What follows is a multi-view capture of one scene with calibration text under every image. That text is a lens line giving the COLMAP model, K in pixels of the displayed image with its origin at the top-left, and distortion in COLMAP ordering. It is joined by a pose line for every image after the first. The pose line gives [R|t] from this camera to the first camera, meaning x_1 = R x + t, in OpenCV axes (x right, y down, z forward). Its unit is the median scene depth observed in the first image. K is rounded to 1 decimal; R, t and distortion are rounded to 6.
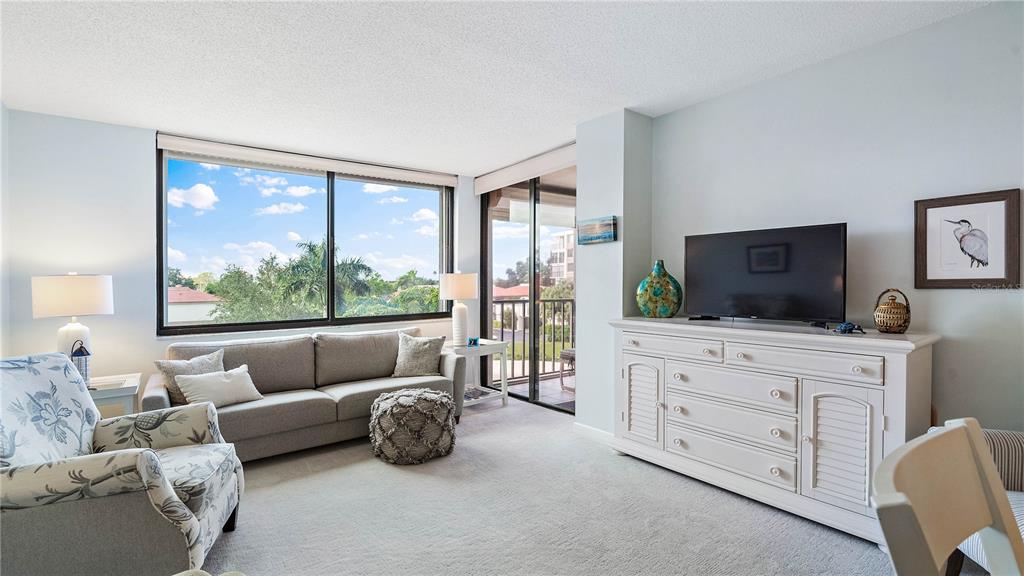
lens RADIAL K [[469.9, 0, 512.3], [0, 469.9, 292.9], [0, 0, 1]] dist [-0.001702, -0.000161]
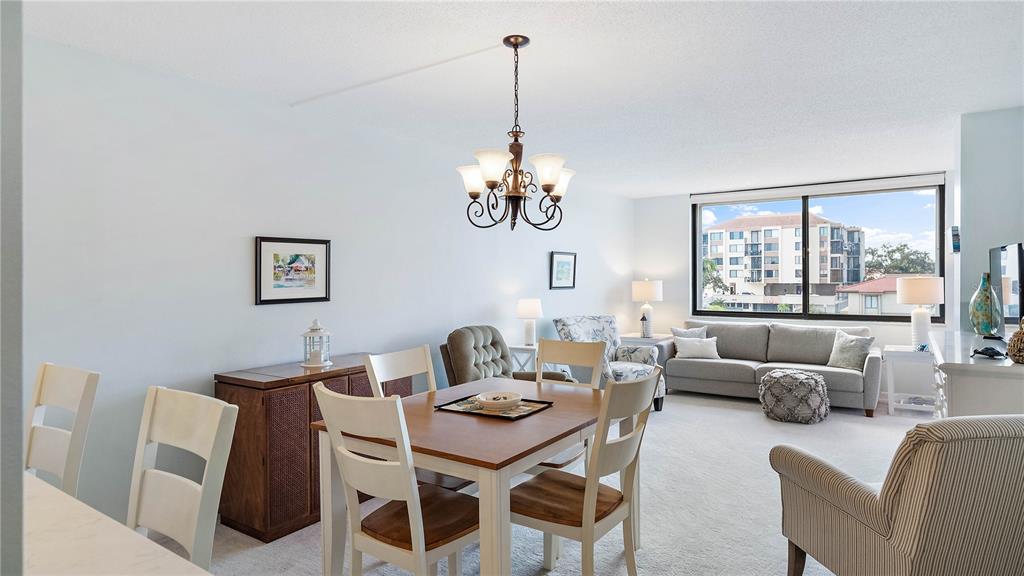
lens RADIAL K [[569.1, 0, 523.0], [0, 569.1, 278.3], [0, 0, 1]] dist [0.003301, 0.000441]
pose [[0.305372, 0.012486, -0.952151, 0.915847], [-0.014673, 0.999857, 0.008405, -0.044780], [0.952120, 0.011405, 0.305512, -0.178642]]
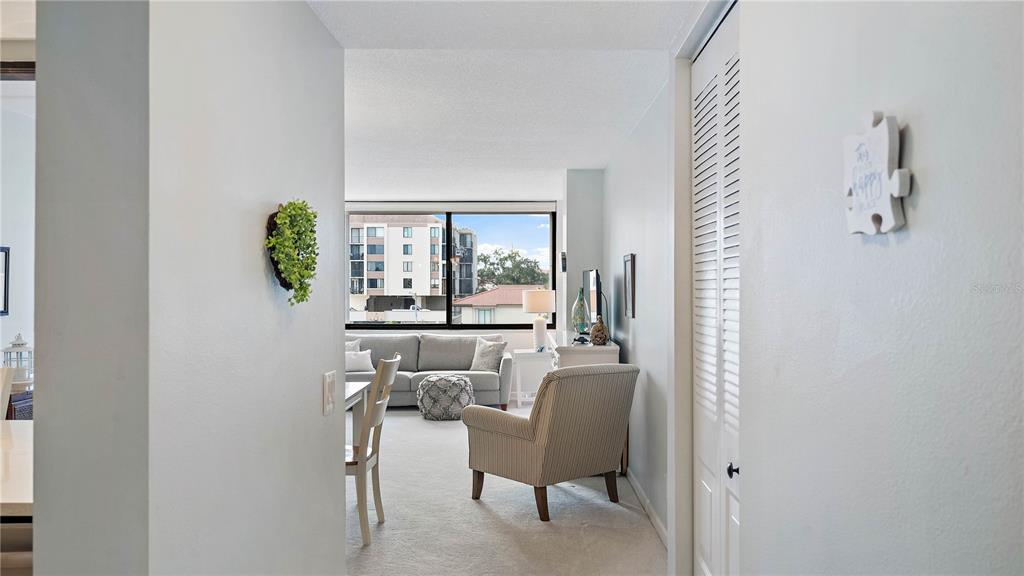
lens RADIAL K [[802.3, 0, 512.0], [0, 802.3, 288.0], [0, 0, 1]] dist [0.041875, -0.001020]
pose [[0.781601, 0.014215, -0.623617, 1.271320], [-0.020777, 0.999779, -0.003251, -0.046721], [0.623432, 0.015498, 0.781724, -0.694137]]
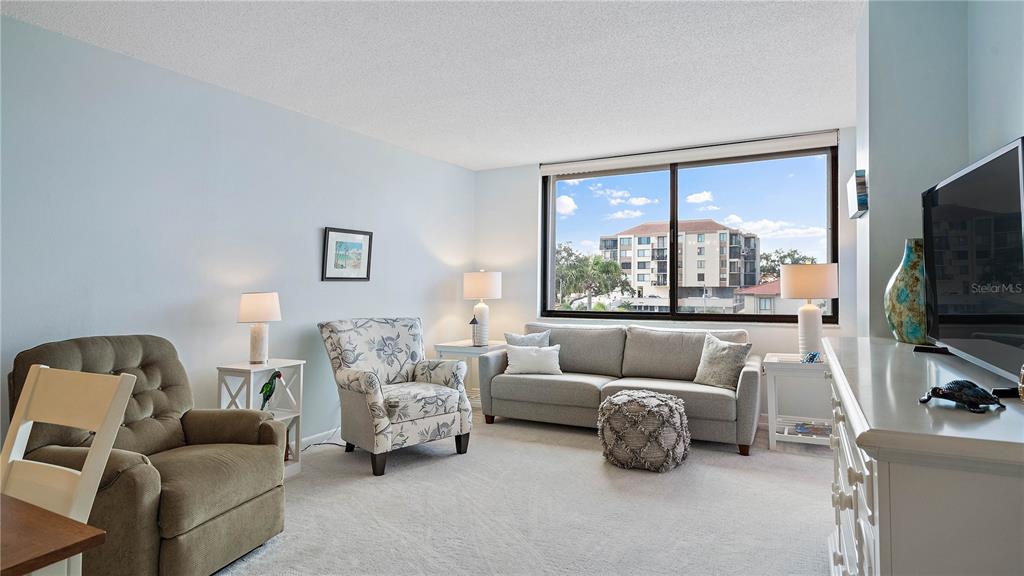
lens RADIAL K [[555.4, 0, 513.6], [0, 555.4, 278.3], [0, 0, 1]] dist [0.001764, 0.000113]
pose [[0.418375, 0.004961, -0.908261, 0.580650], [-0.015578, 0.999877, -0.001715, -0.010910], [0.908141, 0.014867, 0.418401, 0.259734]]
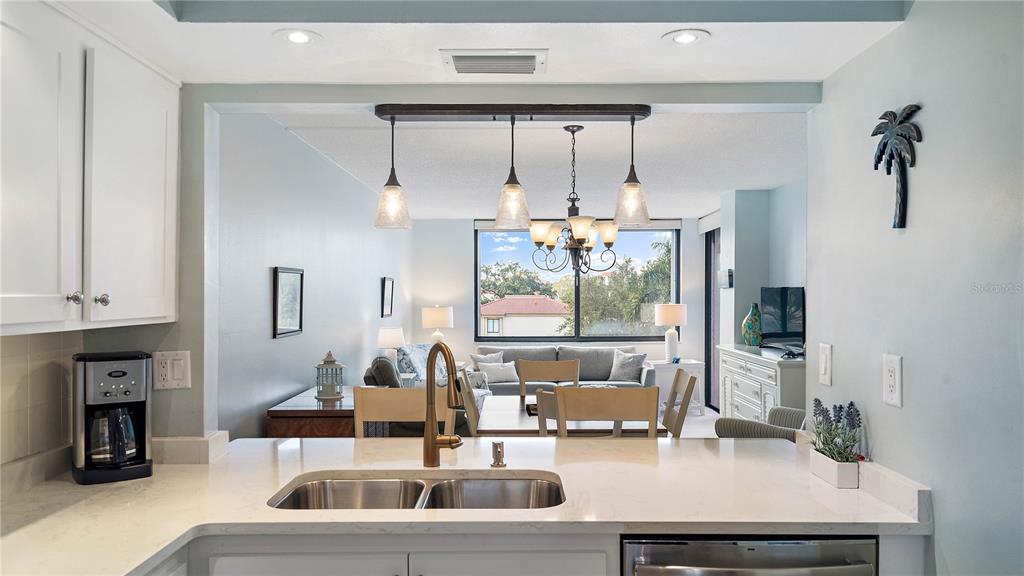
lens RADIAL K [[761.7, 0, 510.2], [0, 761.7, 308.0], [0, 0, 1]] dist [0.075671, 0.001615]
pose [[0.791266, 0.021186, -0.611105, 0.914555], [-0.018686, 0.999771, 0.010465, -0.053730], [0.611187, 0.003138, 0.791480, -0.978281]]
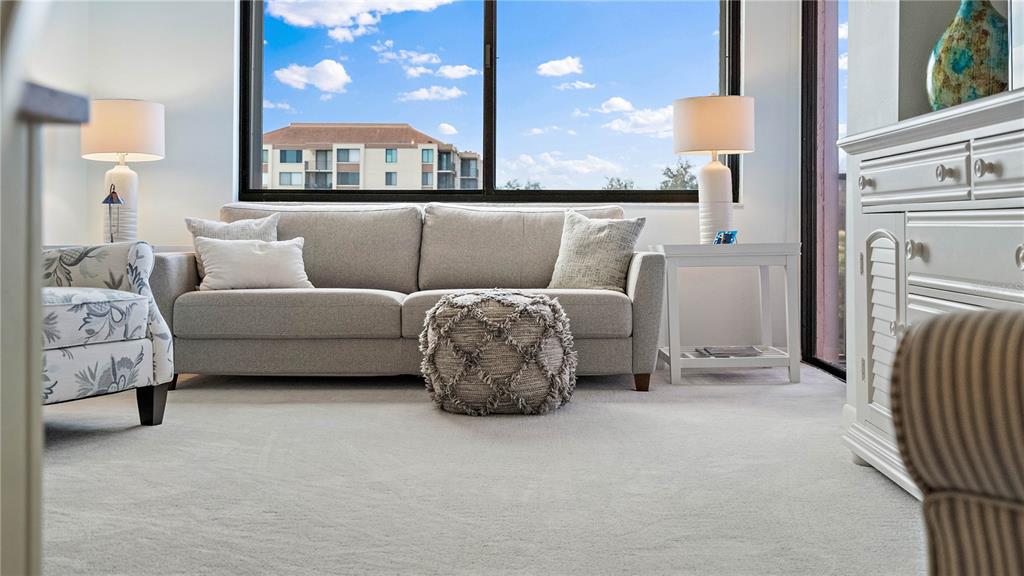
lens RADIAL K [[1021.8, 0, 512.8], [0, 1021.8, 241.8], [0, 0, 1]] dist [0.017613, 0.003582]
pose [[0.774958, 0.019113, -0.631724, 0.453463], [-0.026582, 0.999644, -0.002365, 0.133193], [0.631454, 0.018625, 0.775190, 0.096933]]
